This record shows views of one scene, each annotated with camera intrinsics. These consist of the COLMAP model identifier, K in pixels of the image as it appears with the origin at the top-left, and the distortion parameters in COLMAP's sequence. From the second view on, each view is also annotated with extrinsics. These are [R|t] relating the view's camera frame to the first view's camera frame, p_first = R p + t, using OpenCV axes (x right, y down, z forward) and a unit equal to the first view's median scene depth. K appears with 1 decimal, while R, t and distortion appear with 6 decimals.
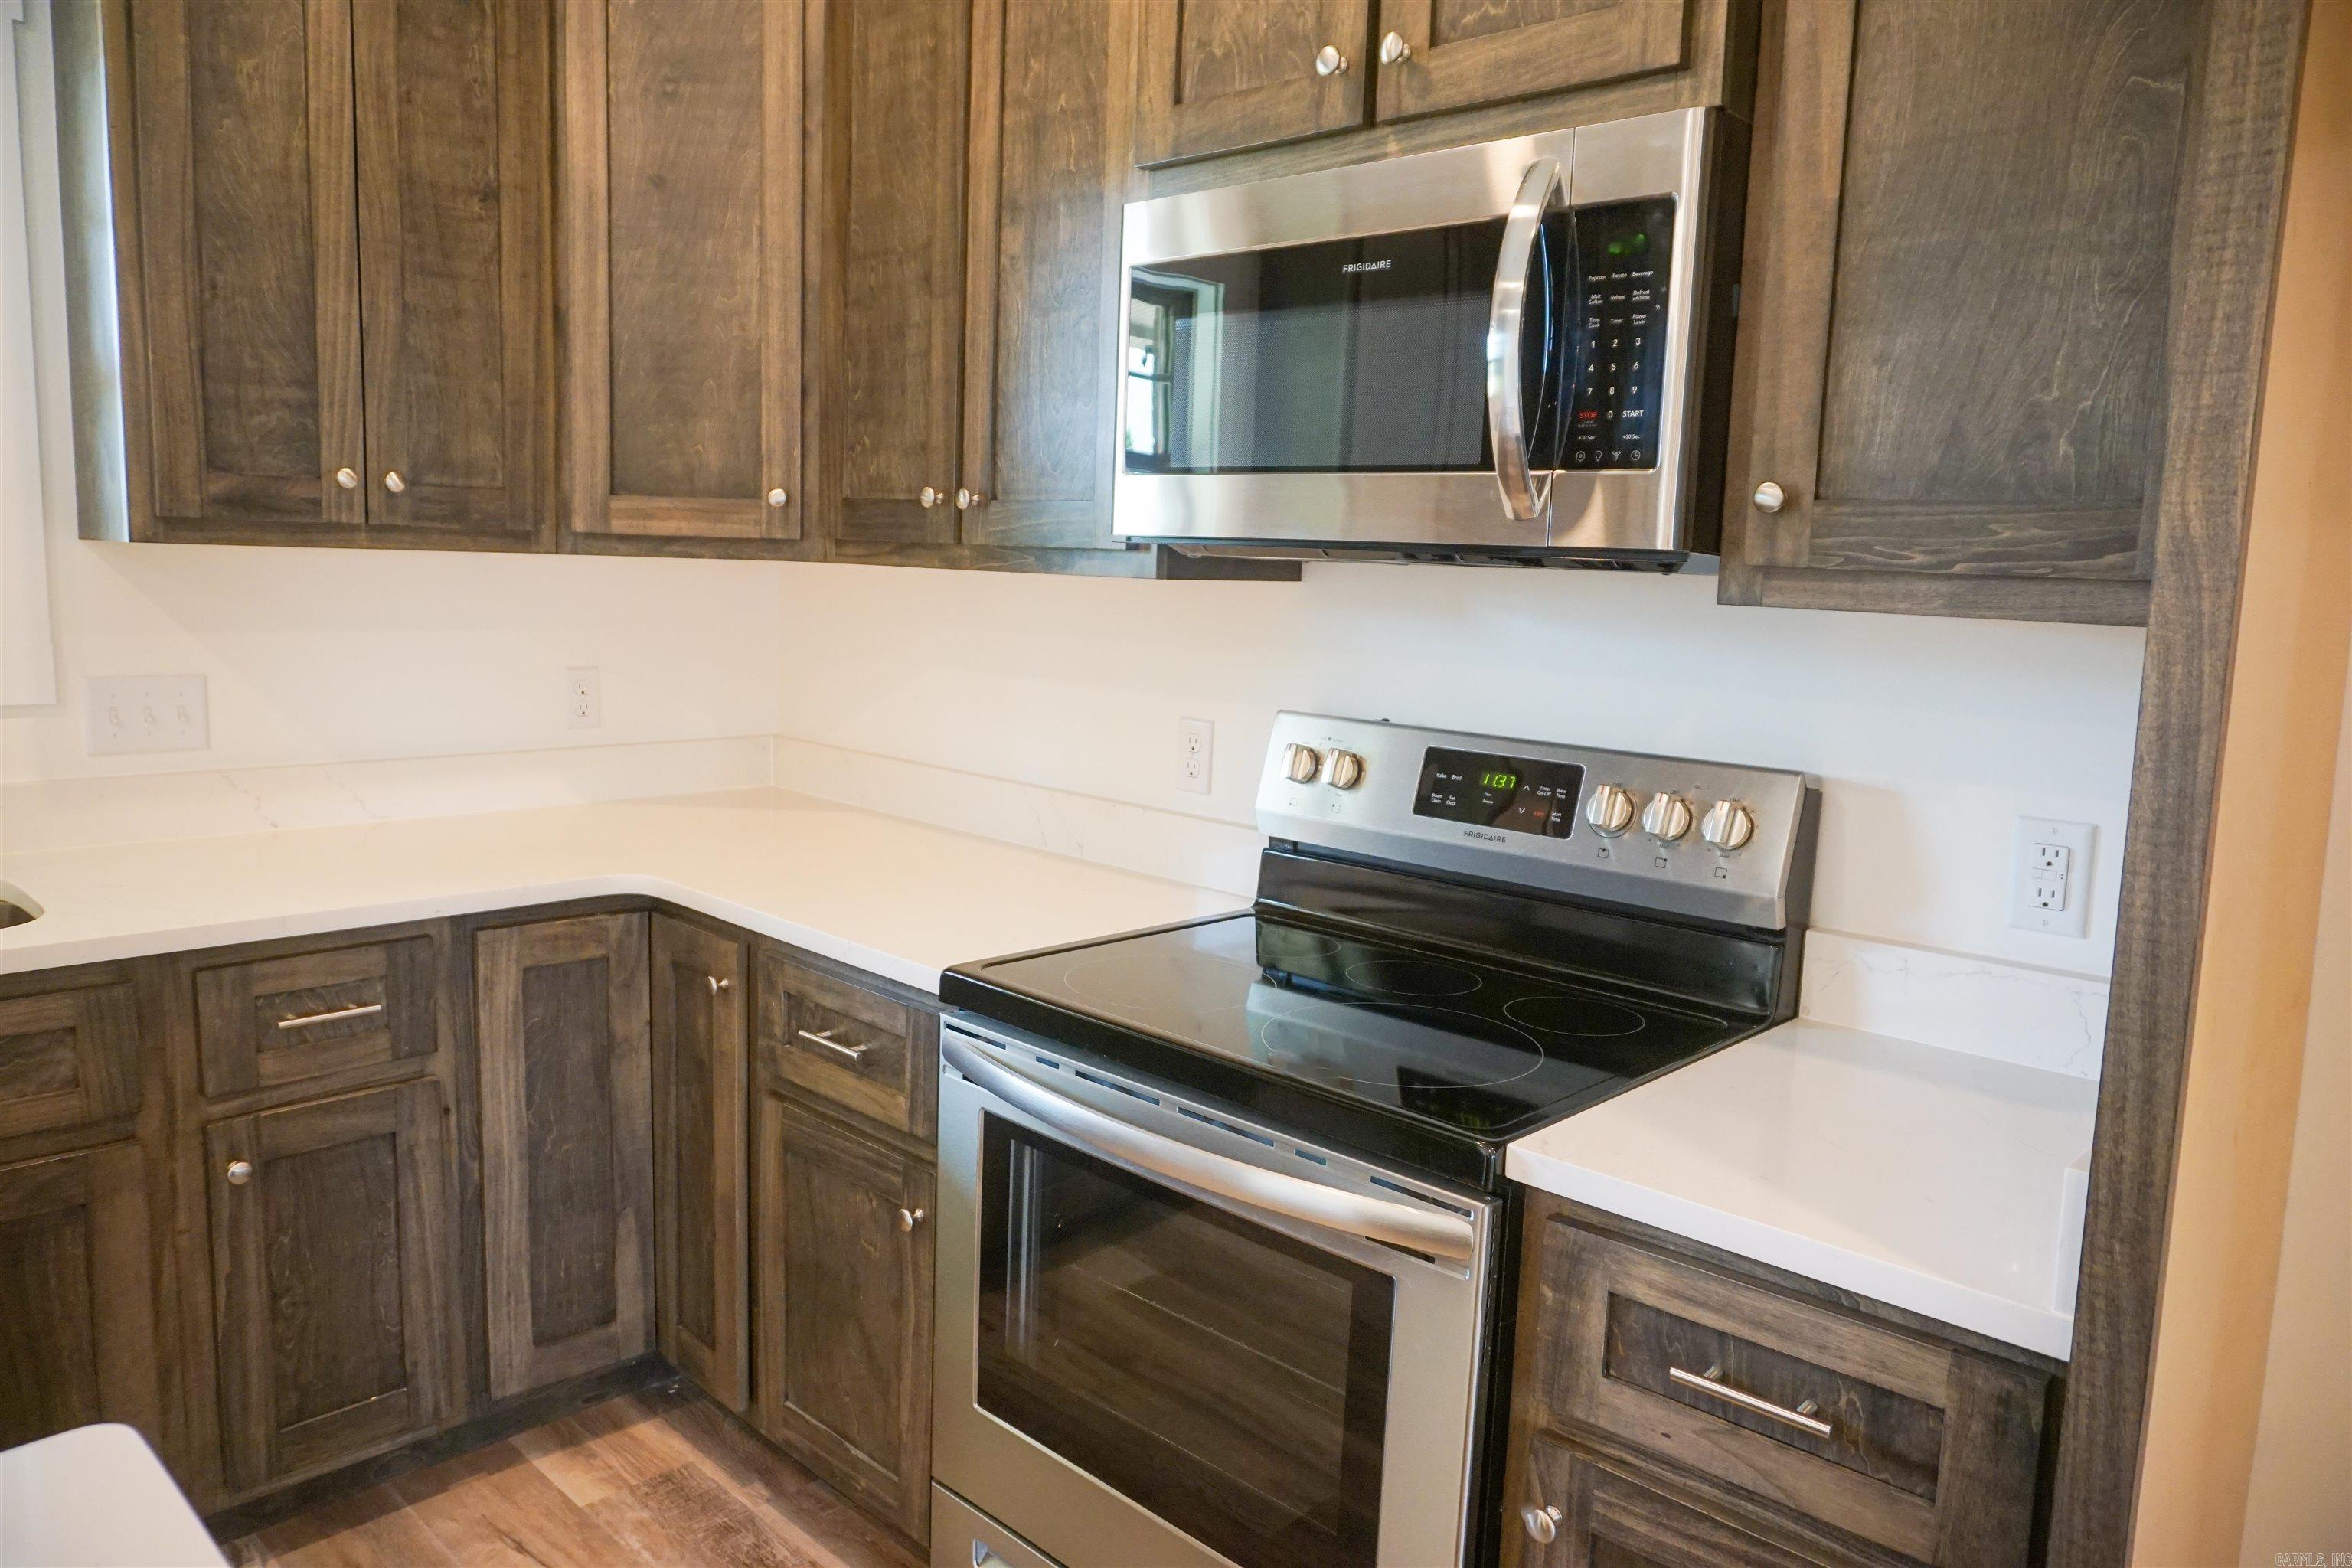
lens RADIAL K [[1580.3, 0, 1171.0], [0, 1580.3, 782.0], [0, 0, 1]] dist [-0.063915, 0.055644]
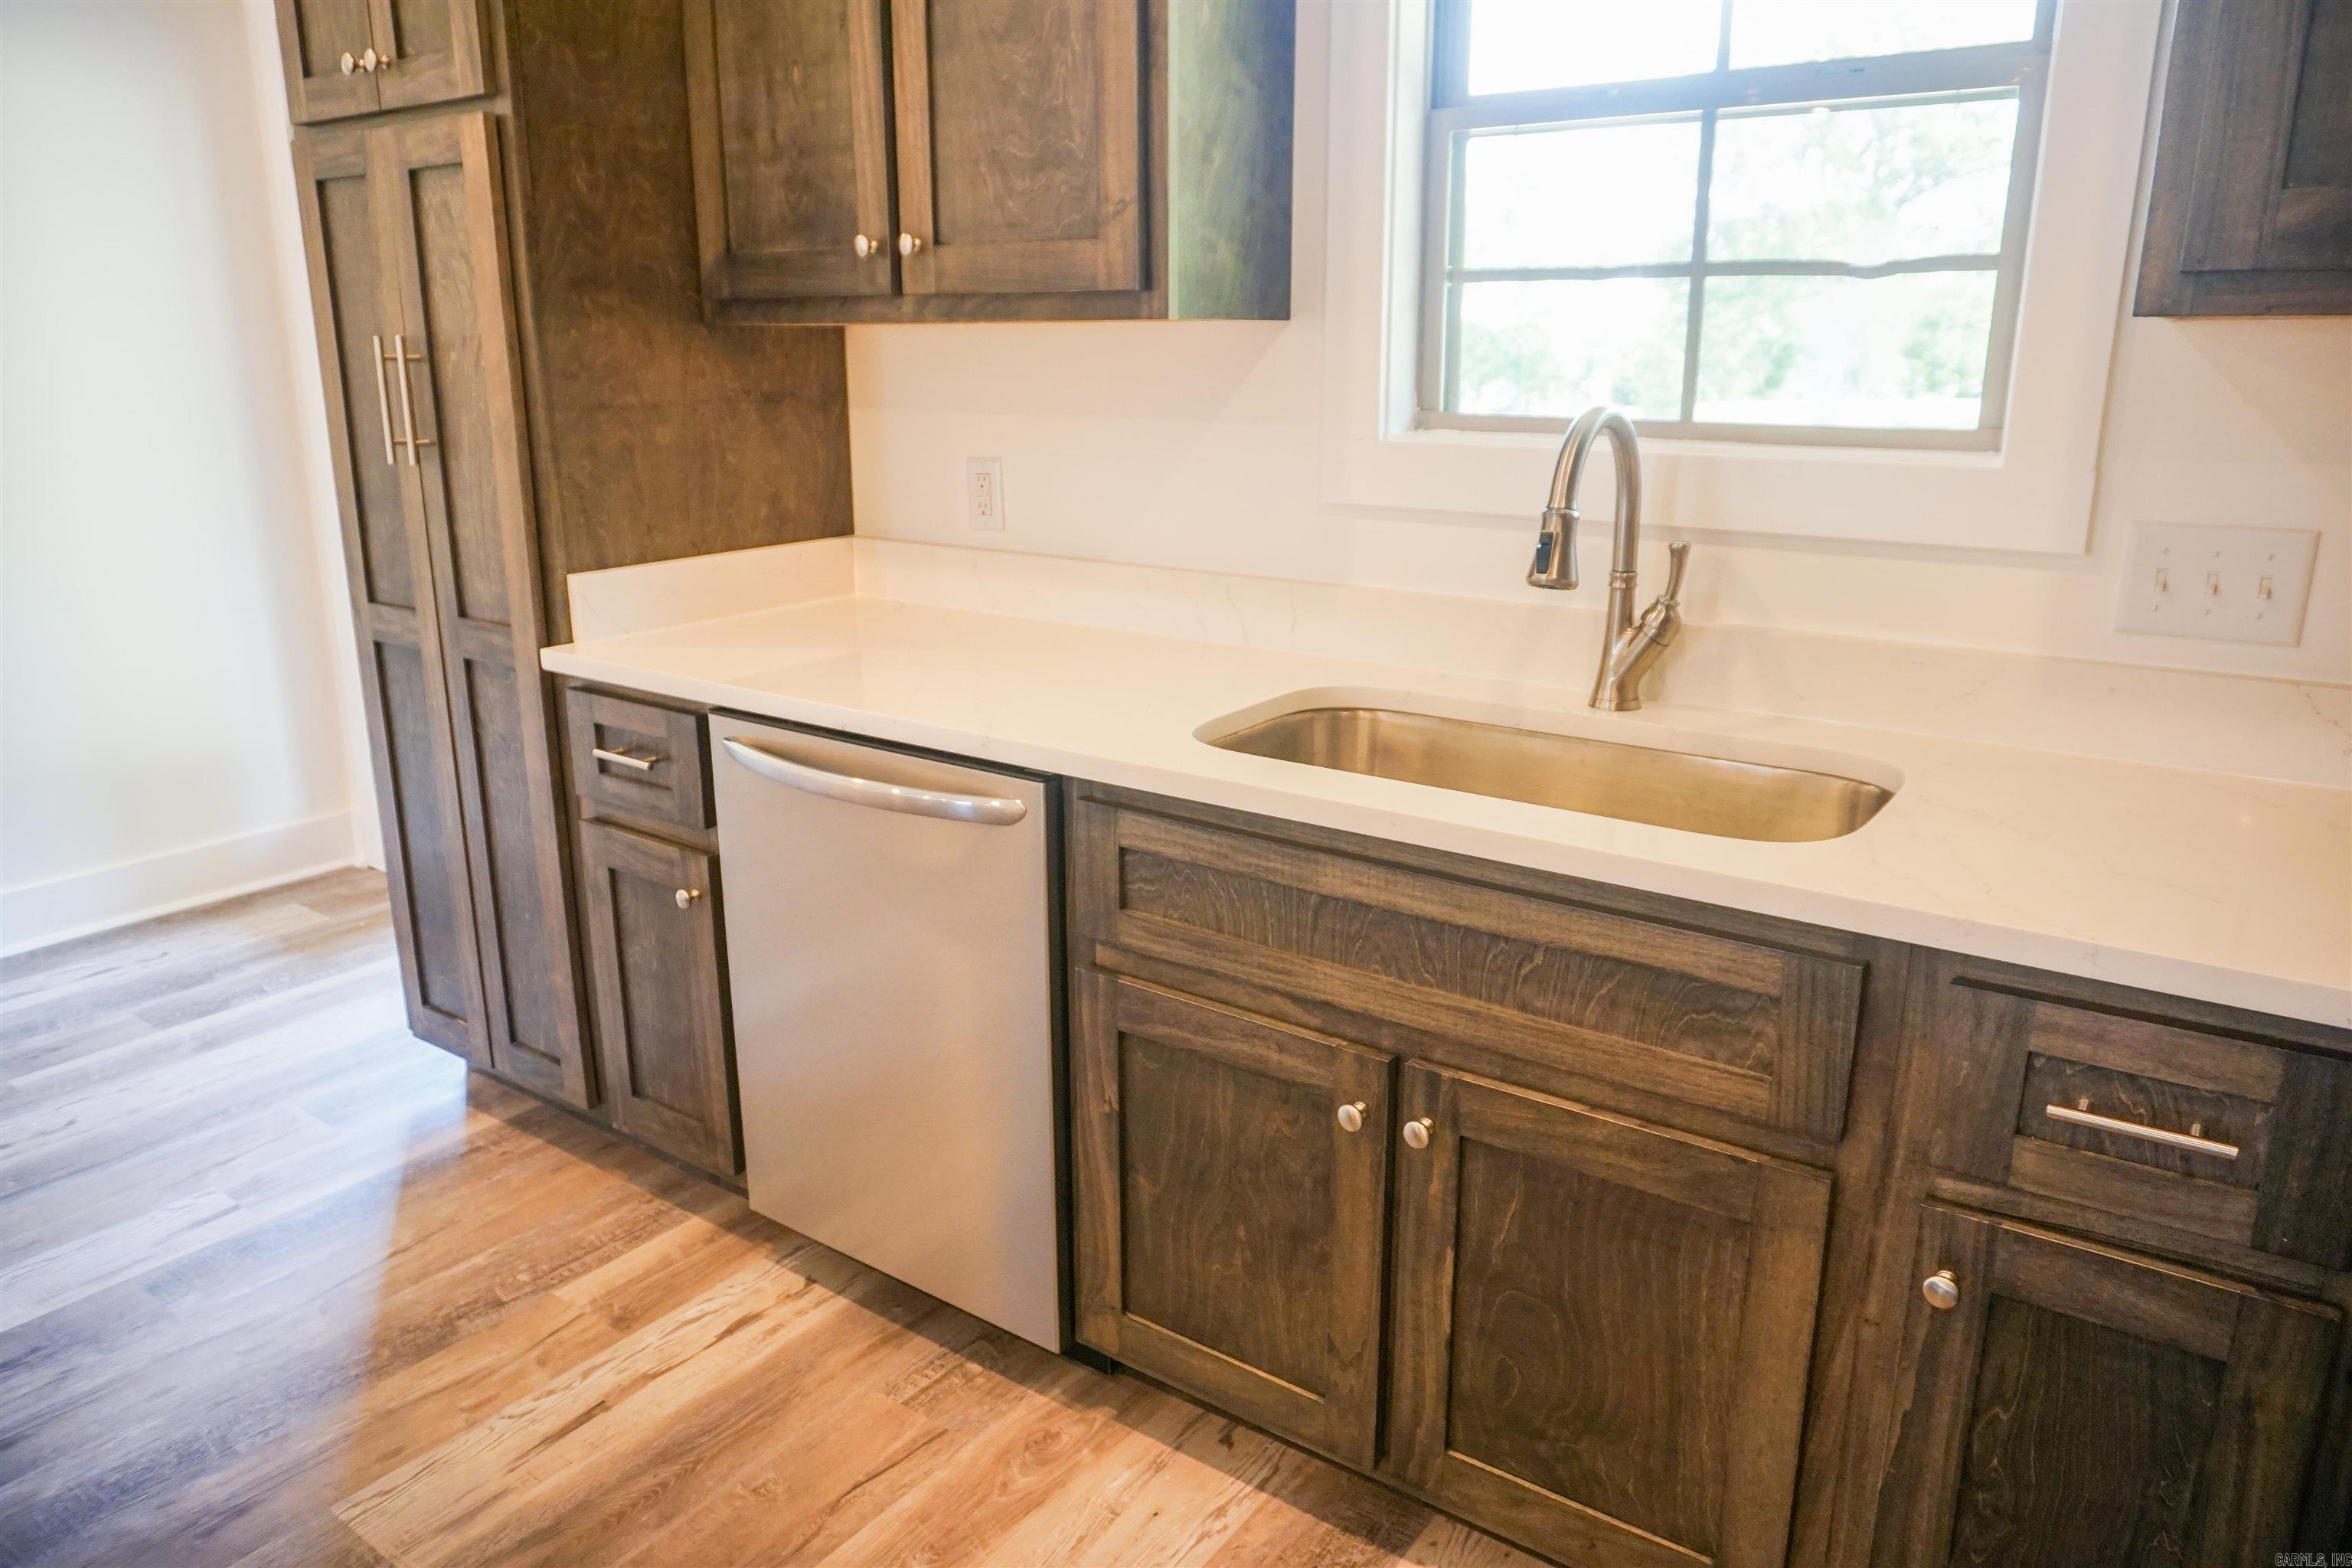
lens RADIAL K [[1580.3, 0, 1171.0], [0, 1580.3, 782.0], [0, 0, 1]] dist [-0.063915, 0.055644]
pose [[0.132718, 0.230951, -0.963871, -0.052836], [-0.128517, 0.968274, 0.214310, -0.052404], [0.982786, 0.095431, 0.158189, 0.514300]]
